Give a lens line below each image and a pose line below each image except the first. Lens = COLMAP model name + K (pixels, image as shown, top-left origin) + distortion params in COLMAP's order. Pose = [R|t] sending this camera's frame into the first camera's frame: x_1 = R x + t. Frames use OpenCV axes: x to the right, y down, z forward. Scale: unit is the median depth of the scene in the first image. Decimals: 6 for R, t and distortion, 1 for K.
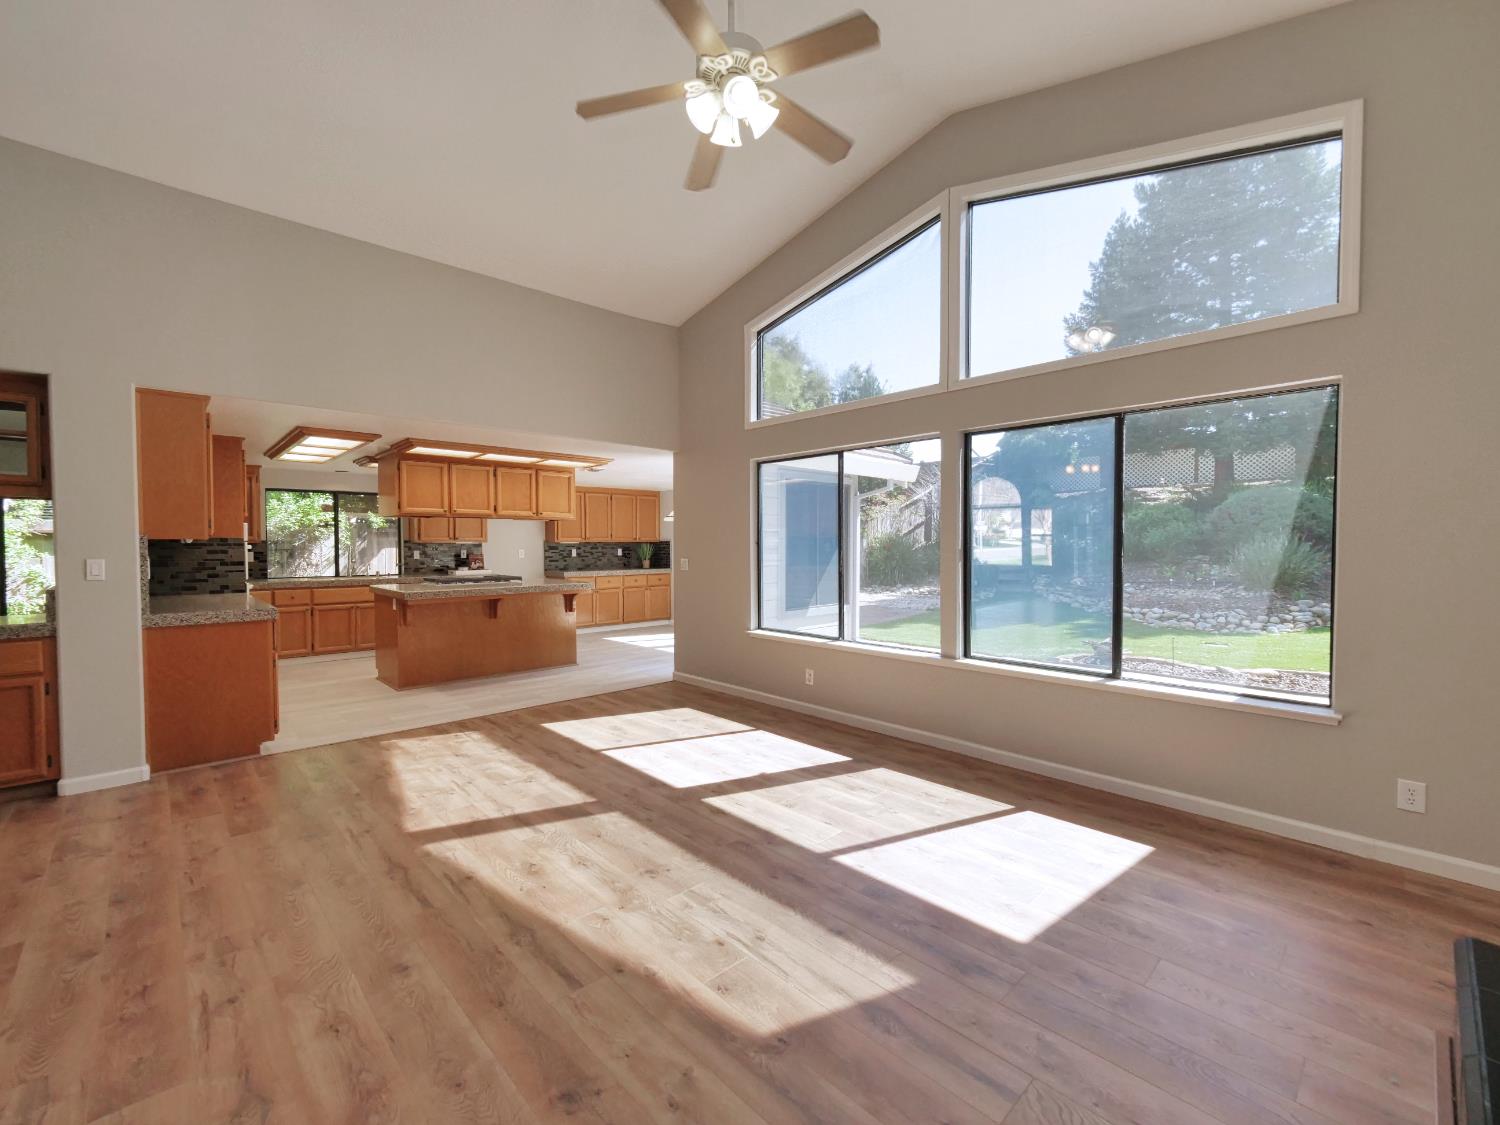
lens RADIAL K [[641.2, 0, 731.5], [0, 641.2, 562.1], [0, 0, 1]] dist [-0.001963, 0.000624]
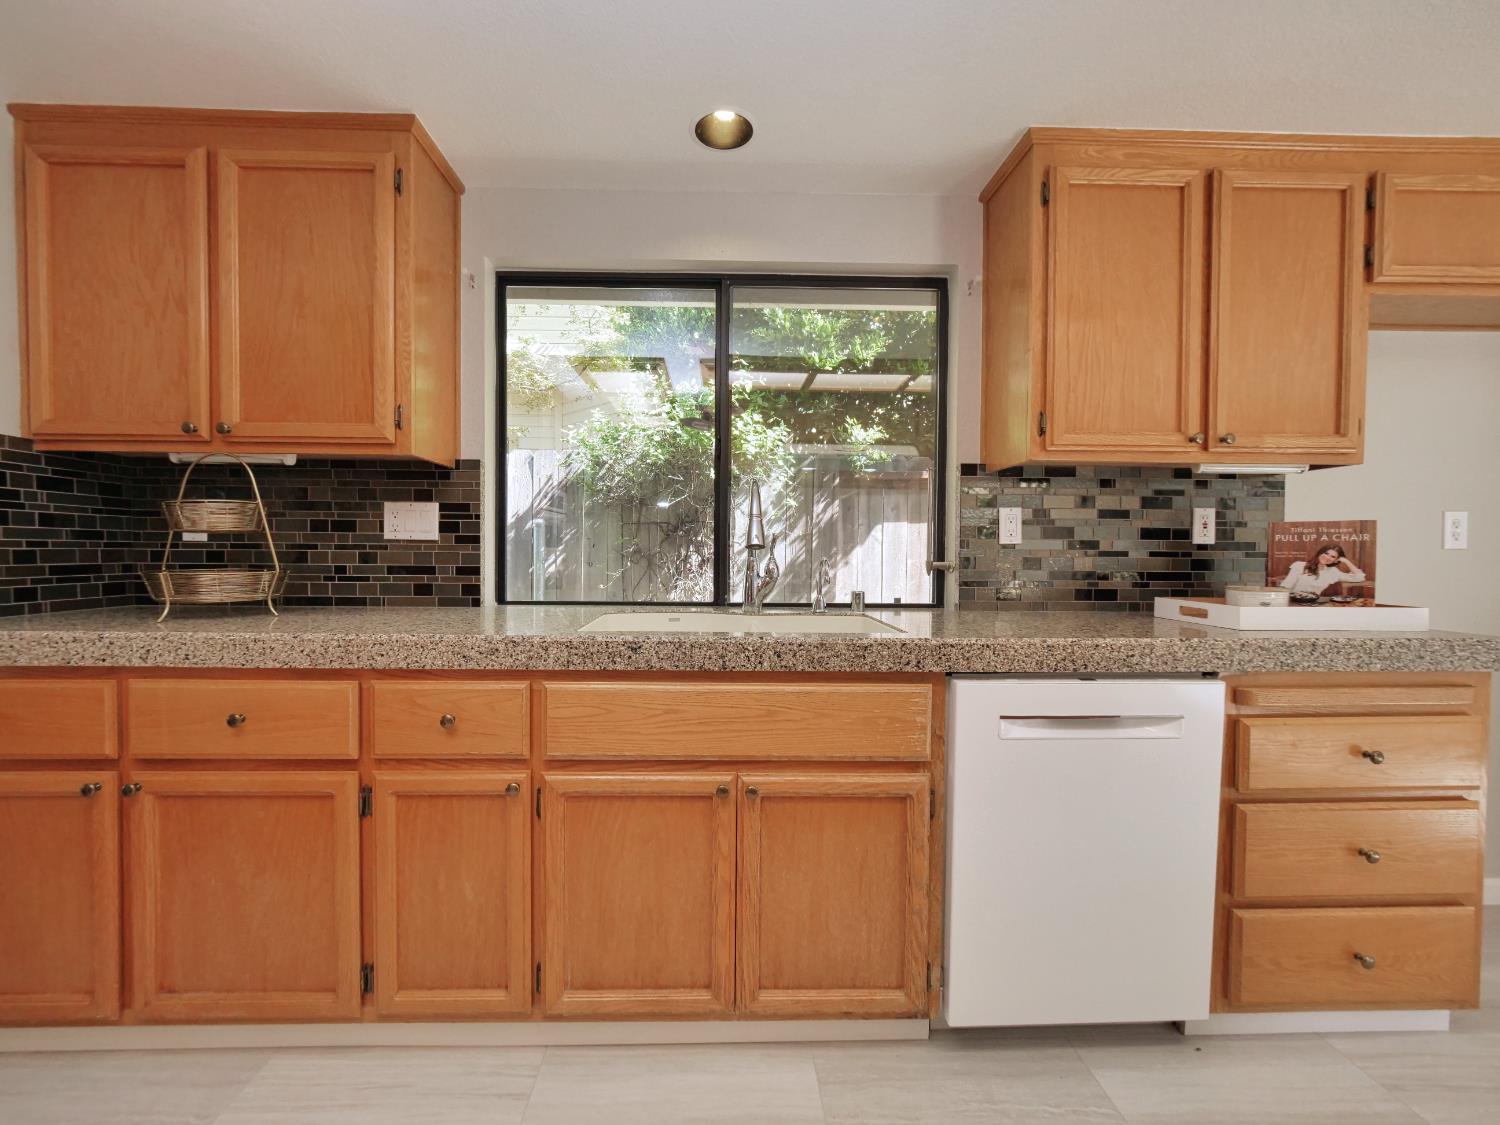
lens RADIAL K [[641.2, 0, 731.5], [0, 641.2, 562.1], [0, 0, 1]] dist [-0.001963, 0.000624]
pose [[0.752915, 0.022468, -0.657734, -1.052501], [-0.028467, 0.999594, 0.001560, 0.010867], [0.657501, 0.017549, 0.753249, 1.926973]]
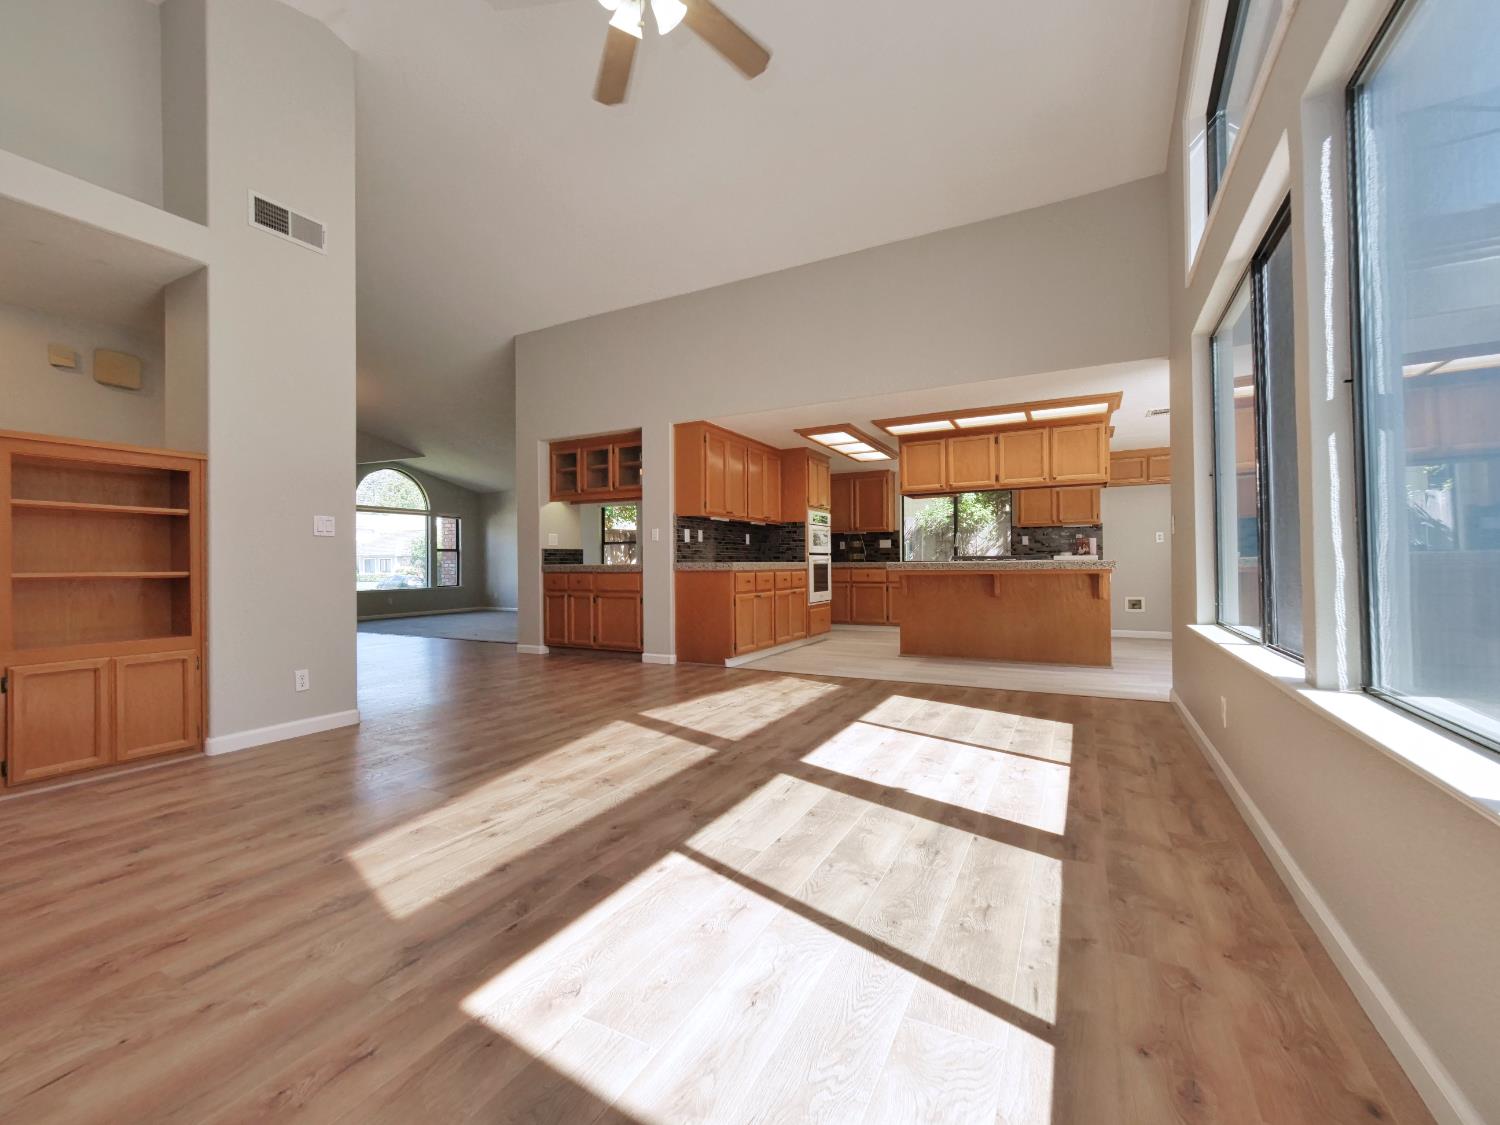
lens RADIAL K [[641.2, 0, 731.5], [0, 641.2, 562.1], [0, 0, 1]] dist [-0.001963, 0.000624]
pose [[0.323992, -0.004263, -0.946050, 0.729635], [-0.019663, 0.999743, -0.011239, 0.105576], [0.945855, 0.022244, 0.323825, 0.663645]]
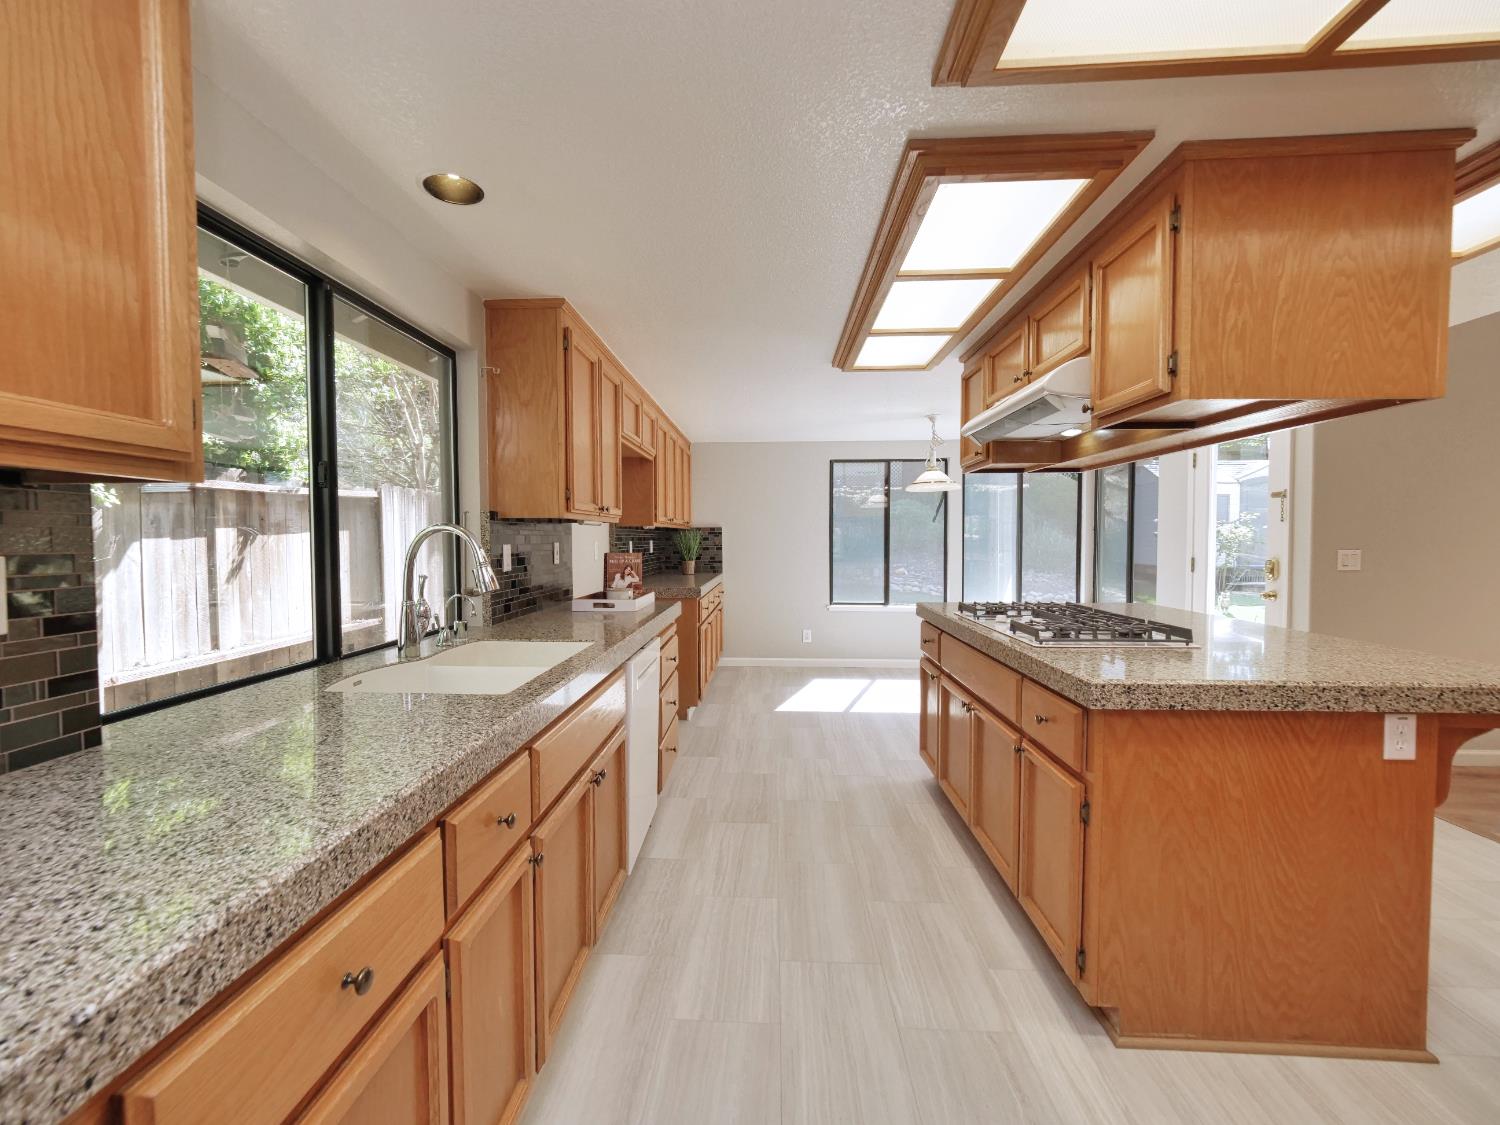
lens RADIAL K [[641.2, 0, 731.5], [0, 641.2, 562.1], [0, 0, 1]] dist [-0.001963, 0.000624]
pose [[0.723798, -0.023713, 0.689604, -1.551721], [0.018796, 0.999716, 0.014650, -0.026605], [-0.689756, 0.002358, 0.724038, 1.785292]]
